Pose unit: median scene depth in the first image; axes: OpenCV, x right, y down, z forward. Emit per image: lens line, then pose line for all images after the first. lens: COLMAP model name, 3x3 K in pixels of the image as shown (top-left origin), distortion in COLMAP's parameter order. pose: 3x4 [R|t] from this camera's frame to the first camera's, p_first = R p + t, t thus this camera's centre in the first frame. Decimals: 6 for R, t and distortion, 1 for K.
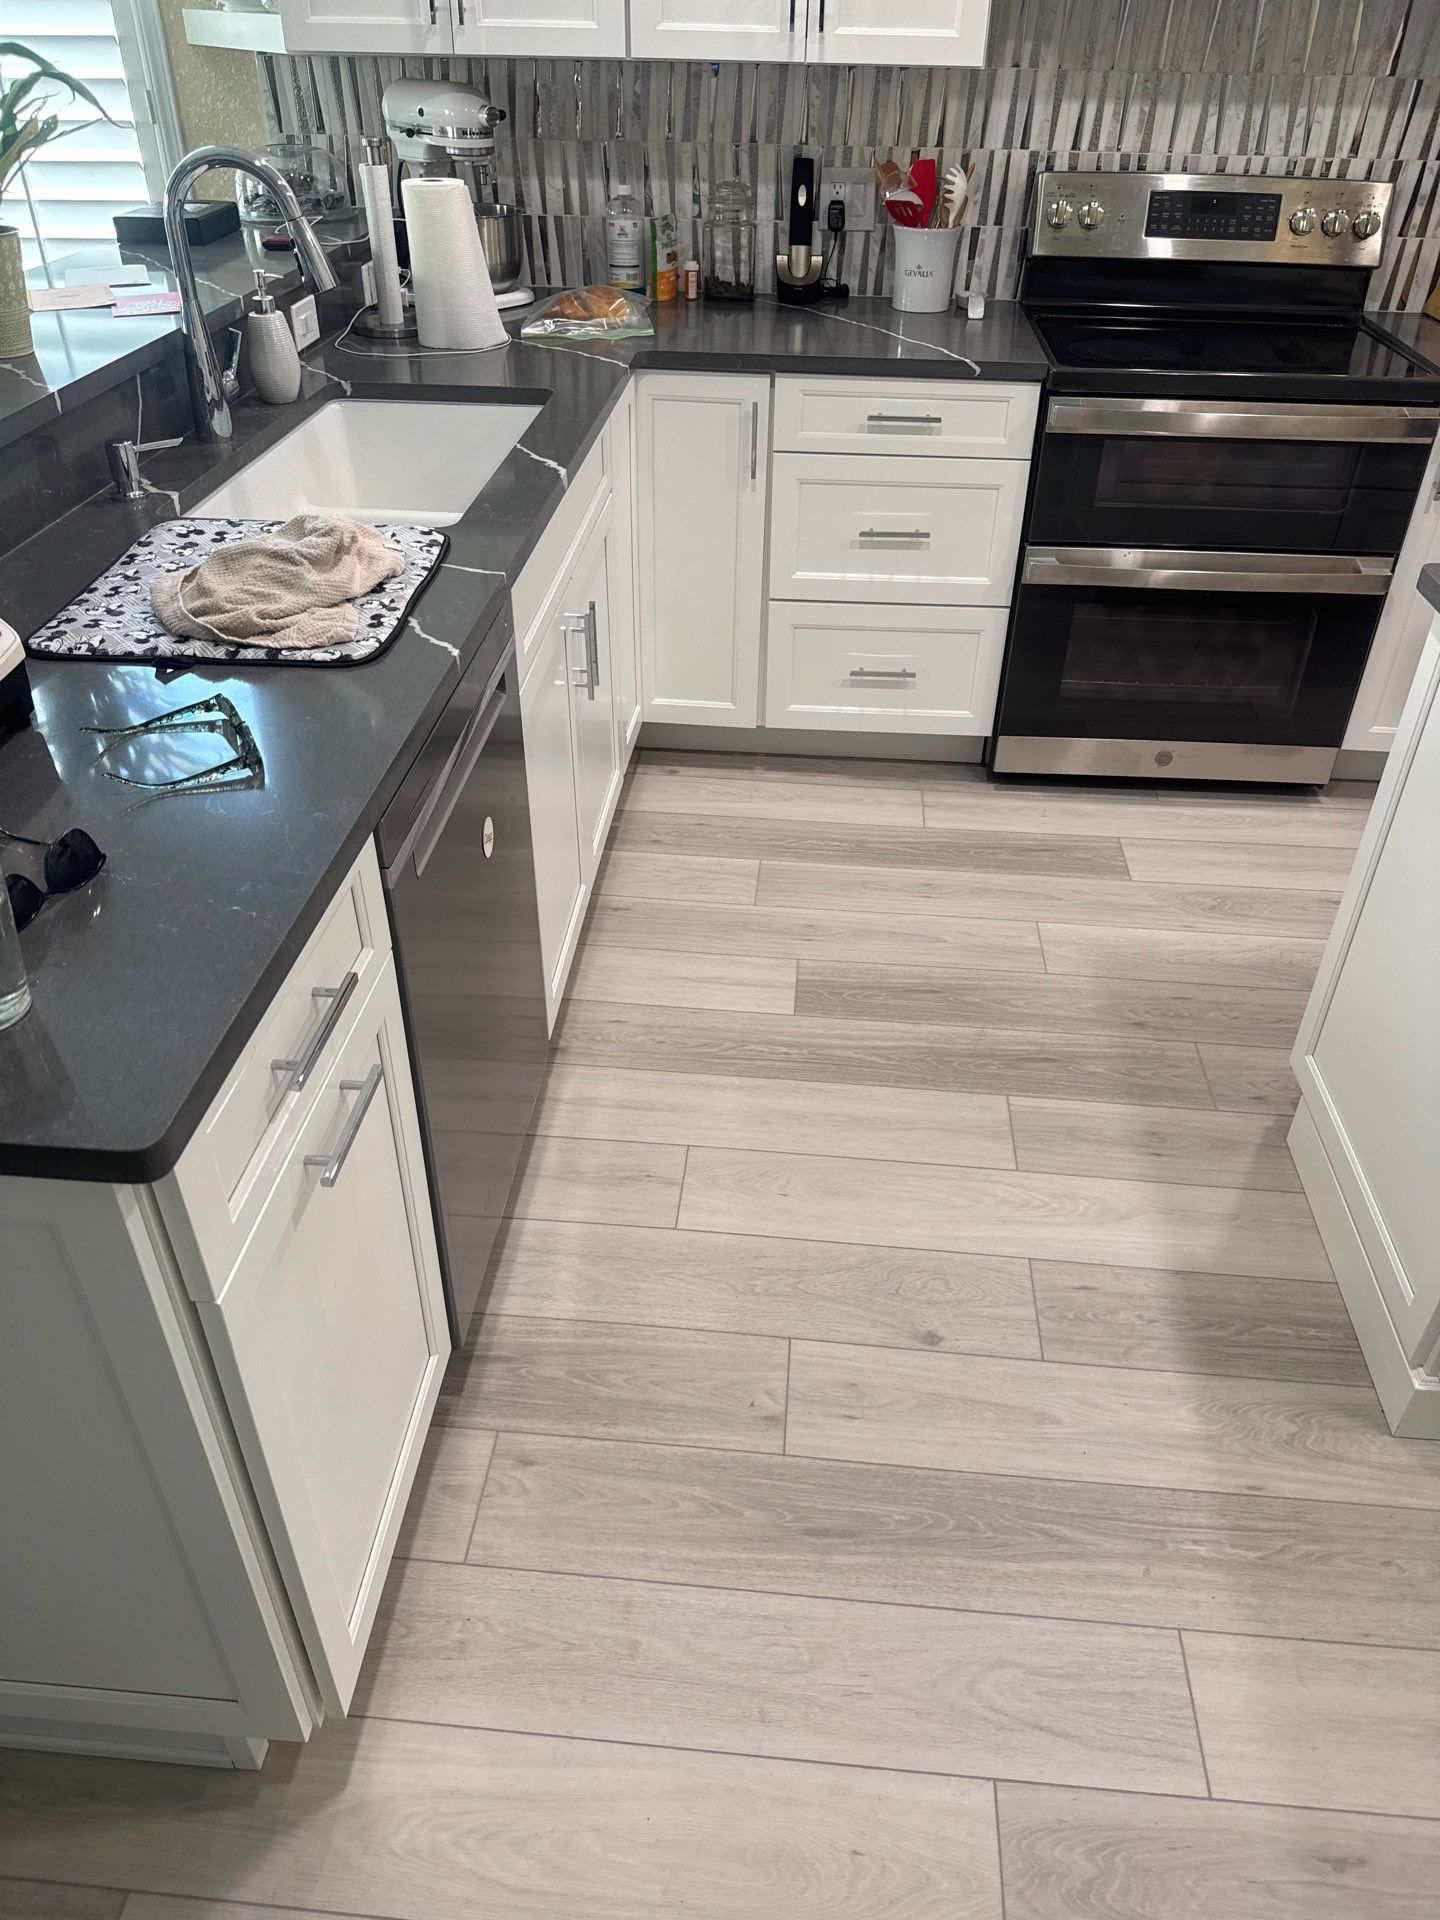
lens RADIAL K [[1352.6, 0, 726.5], [0, 1352.6, 912.2], [0, 0, 1]] dist [0.002952, -0.019678]
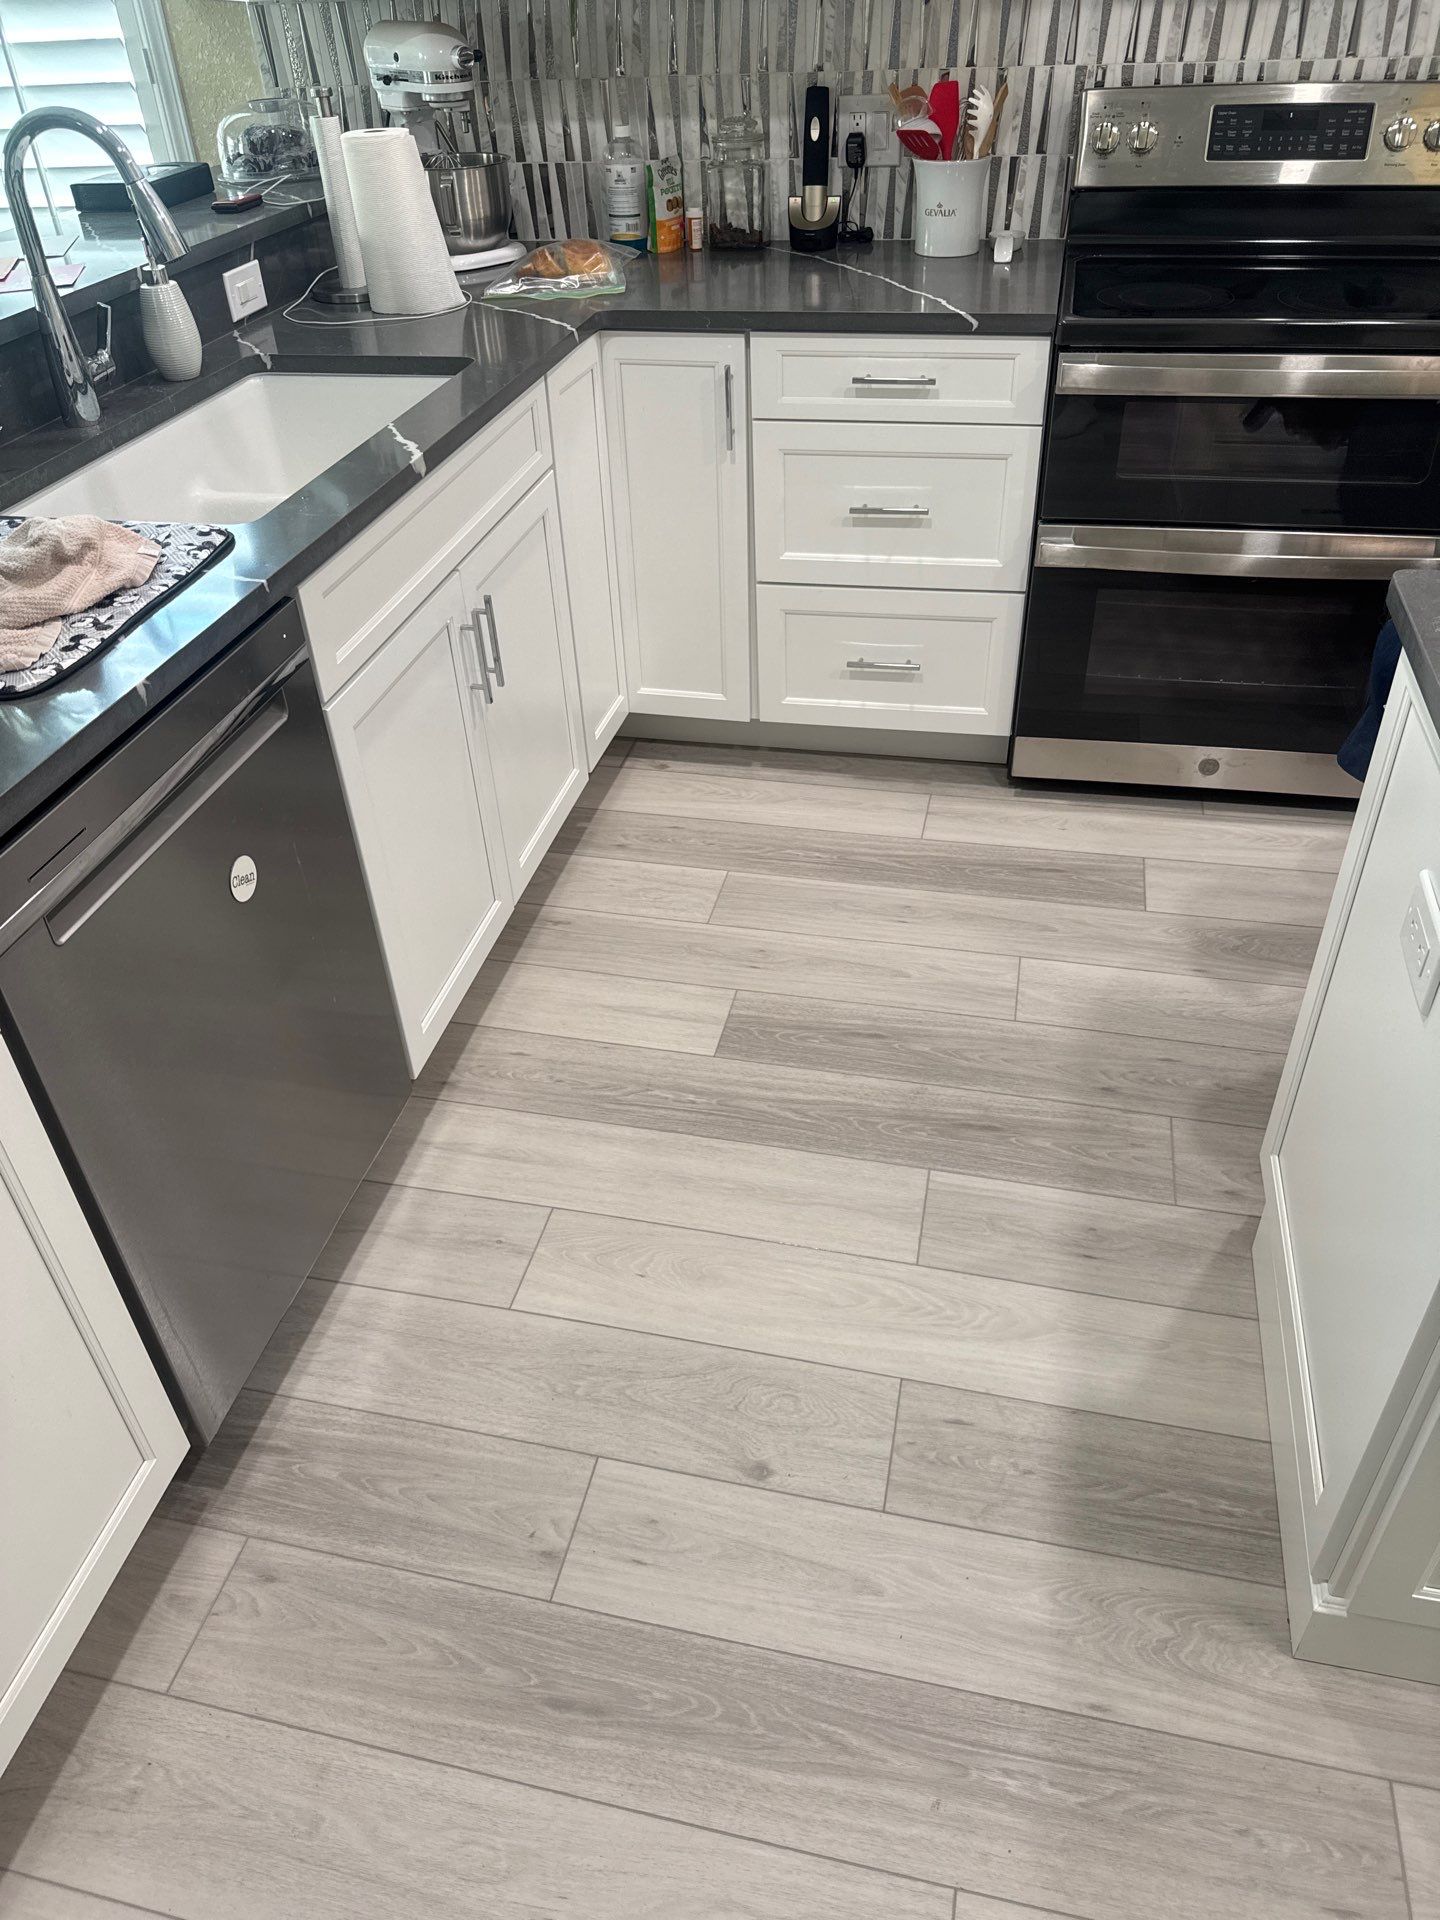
lens RADIAL K [[1352.6, 0, 741.2], [0, 1352.6, 890.0], [0, 0, 1]] dist [0.002952, -0.019678]
pose [[0.988795, 0.036459, -0.144757, 0.204618], [-0.033151, 0.999133, 0.025198, -0.061062], [0.145550, -0.020116, 0.989146, 0.125580]]
